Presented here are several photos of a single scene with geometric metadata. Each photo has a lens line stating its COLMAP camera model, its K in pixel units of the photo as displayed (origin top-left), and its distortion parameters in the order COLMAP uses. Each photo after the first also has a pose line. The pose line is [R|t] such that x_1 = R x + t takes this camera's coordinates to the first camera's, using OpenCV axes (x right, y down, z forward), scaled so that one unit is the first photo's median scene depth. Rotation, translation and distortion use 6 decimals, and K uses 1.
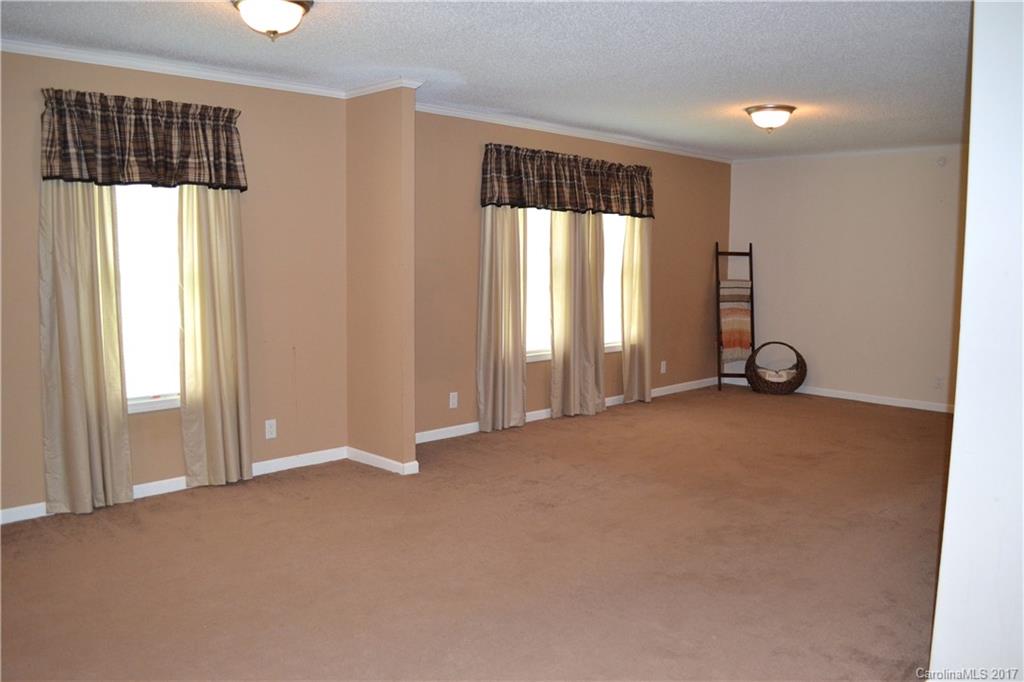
lens RADIAL K [[813.7, 0, 513.2], [0, 813.7, 346.8], [0, 0, 1]] dist [-0.080503, 0.005447]
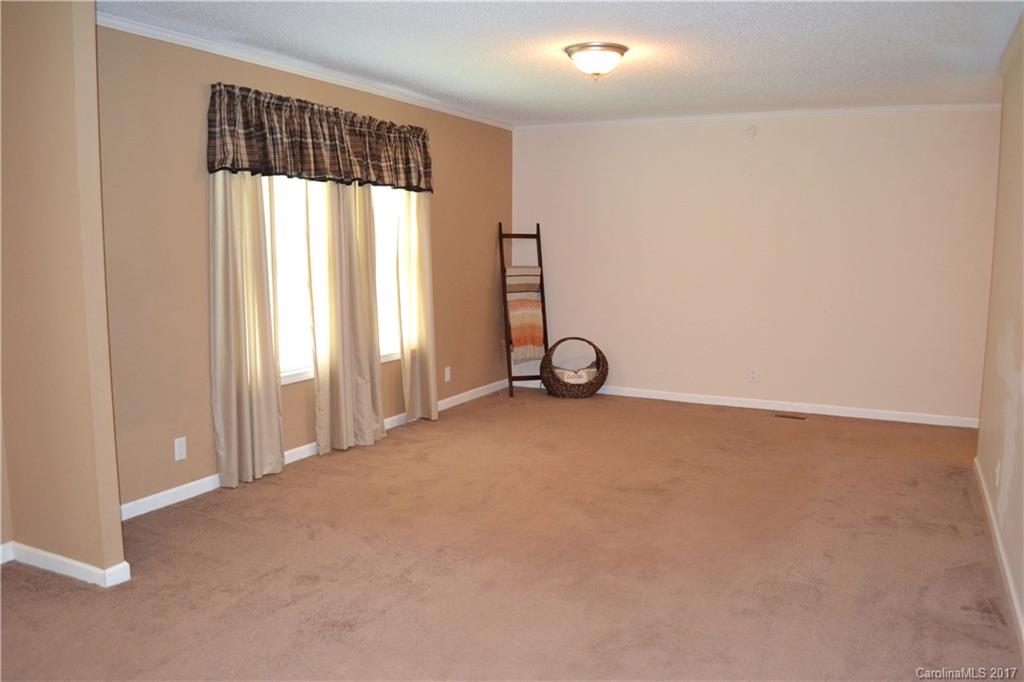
lens RADIAL K [[813.7, 0, 513.2], [0, 813.7, 346.8], [0, 0, 1]] dist [-0.080503, 0.005447]
pose [[0.948350, -0.047124, 0.313705, -0.012180], [0.040933, 0.998816, 0.026296, -0.025374], [-0.314573, -0.012097, 0.949156, 0.224514]]
